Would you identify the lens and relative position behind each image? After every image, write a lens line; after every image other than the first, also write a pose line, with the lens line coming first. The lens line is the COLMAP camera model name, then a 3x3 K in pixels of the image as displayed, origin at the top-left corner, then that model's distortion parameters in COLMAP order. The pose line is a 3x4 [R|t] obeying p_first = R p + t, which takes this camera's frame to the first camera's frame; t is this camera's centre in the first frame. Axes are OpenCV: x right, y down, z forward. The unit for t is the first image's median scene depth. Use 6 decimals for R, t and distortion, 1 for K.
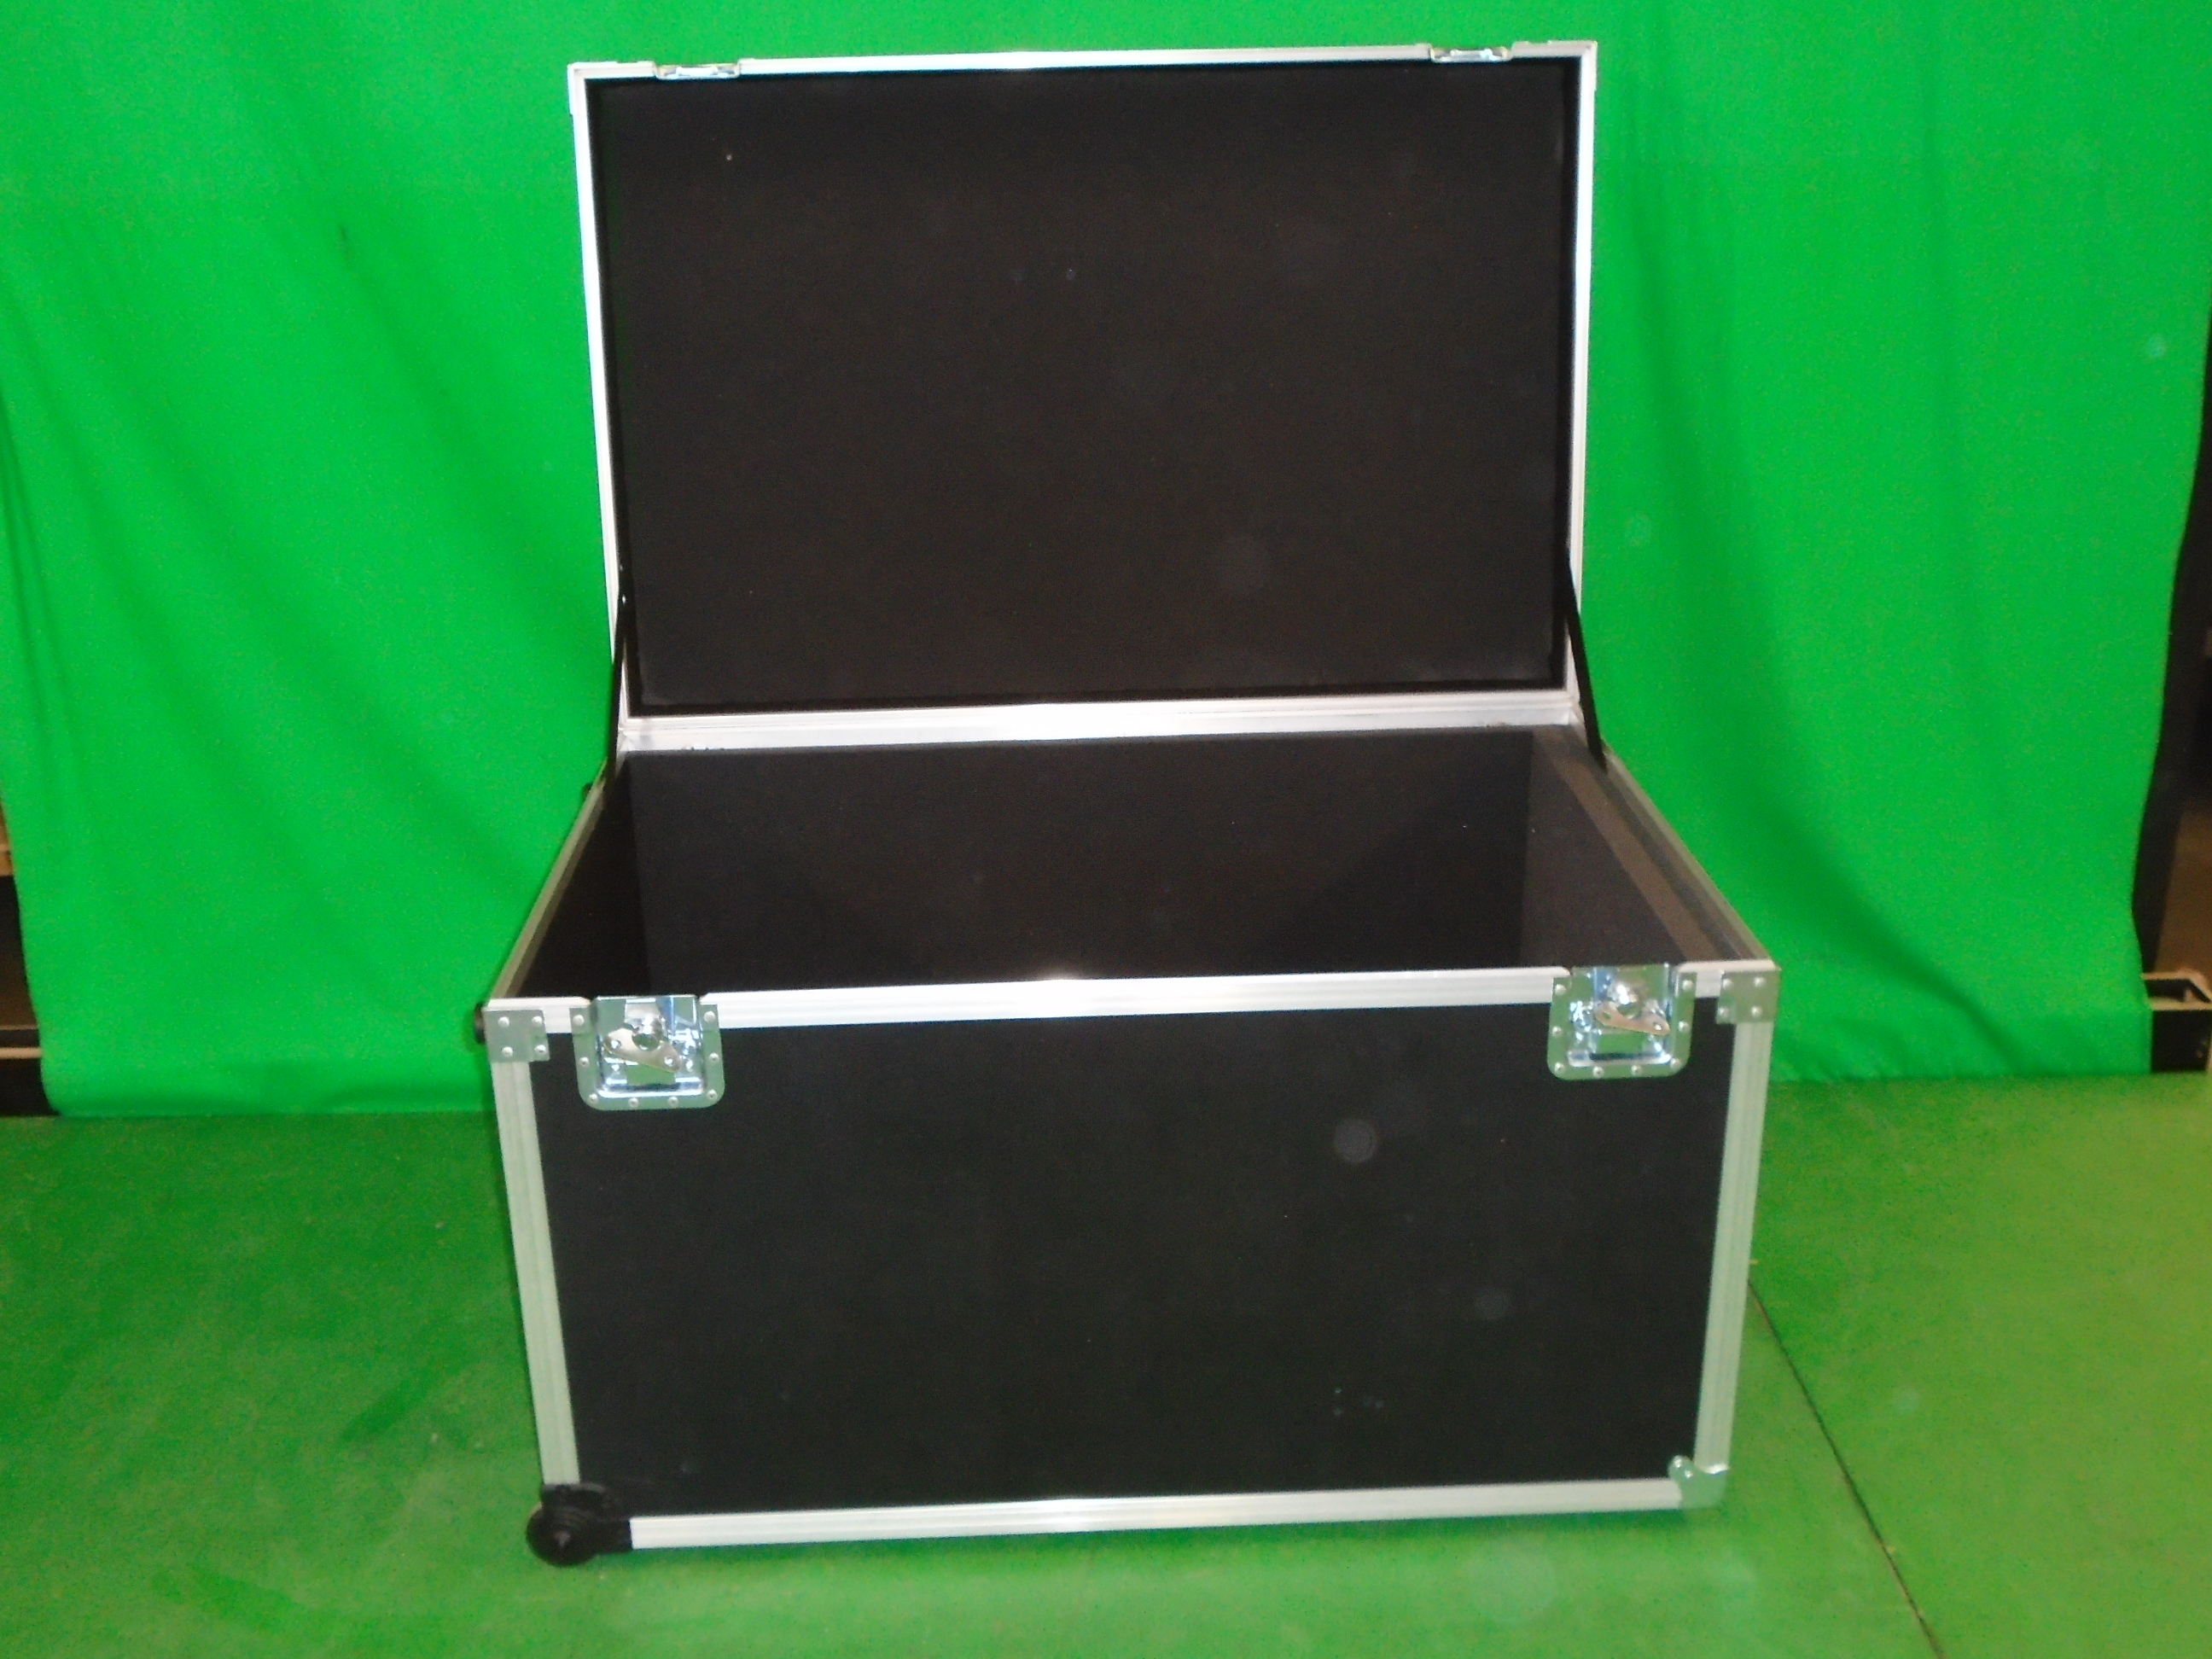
lens RADIAL K [[2307.6, 0, 1106.0], [0, 2307.6, 829.5], [0, 0, 1]] dist [-0.006596, 0.008051]
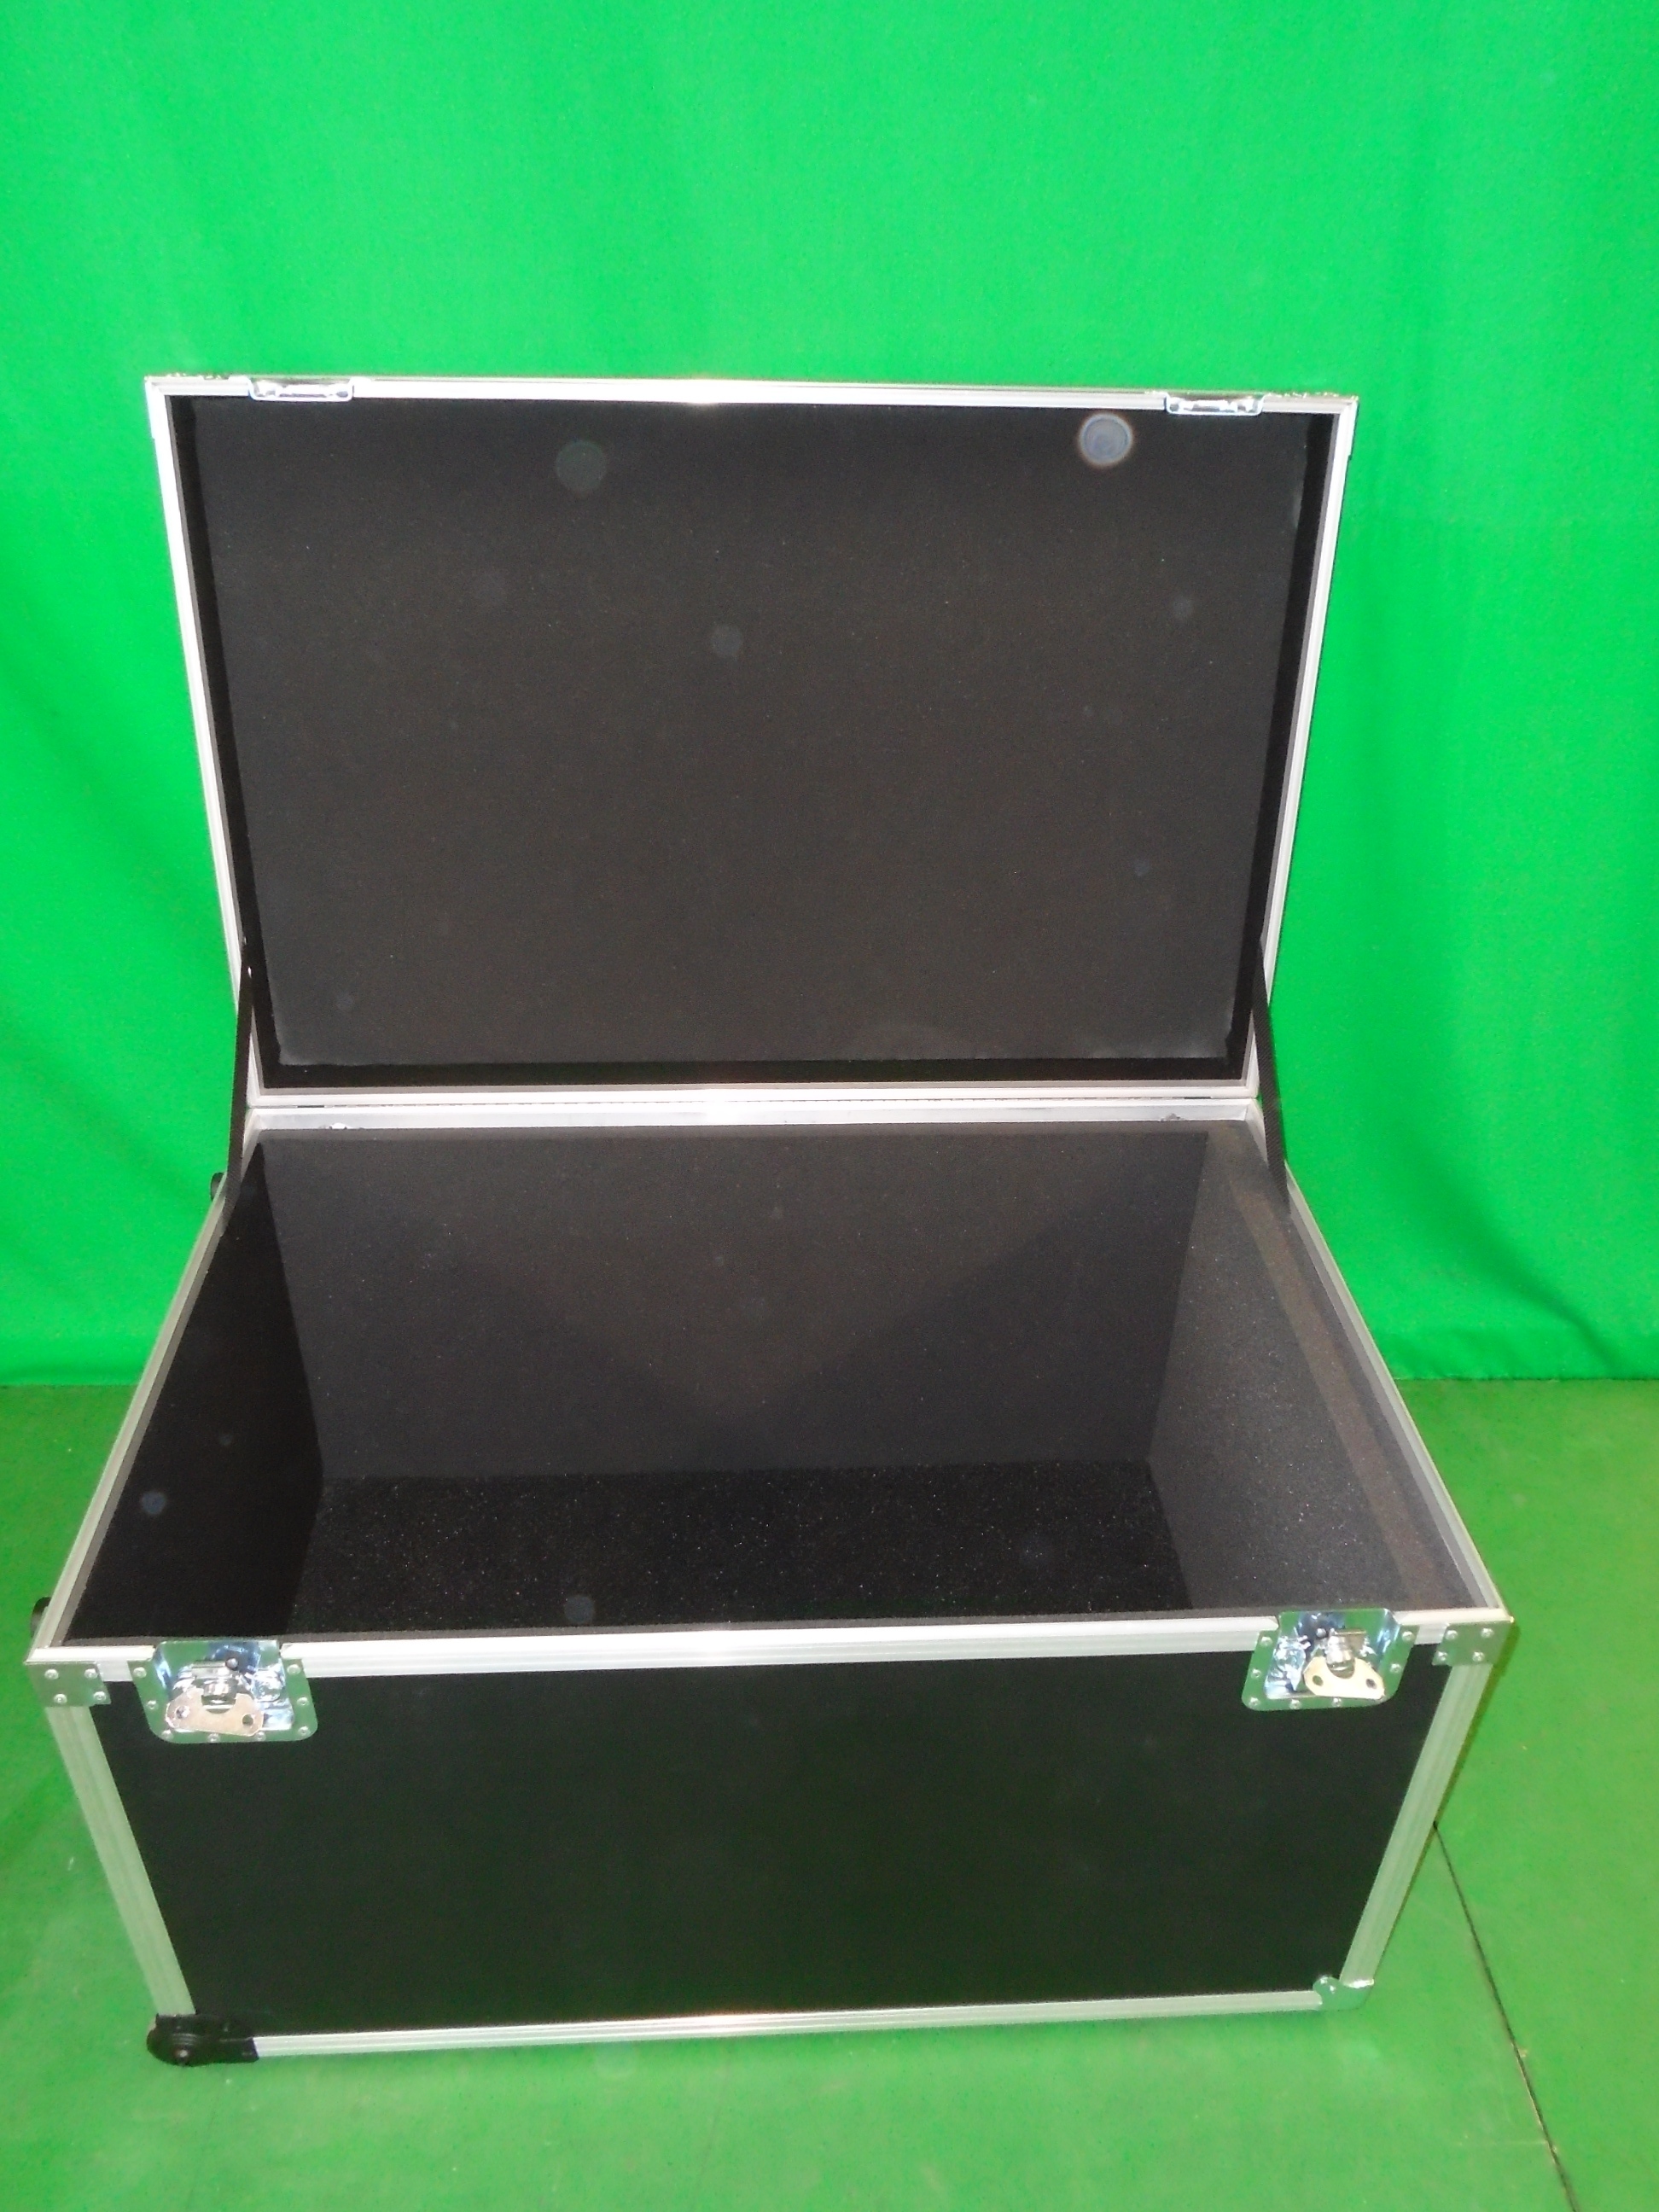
lens RADIAL K [[1704.6, 0, 829.5], [0, 1704.6, 1106.0], [0, 0, 1]] dist [0.001382, -0.000660]
pose [[0.999026, 0.025913, 0.035706, 0.000665], [-0.032931, 0.976574, 0.212645, -0.239547], [-0.029359, -0.213614, 0.976477, 0.370853]]
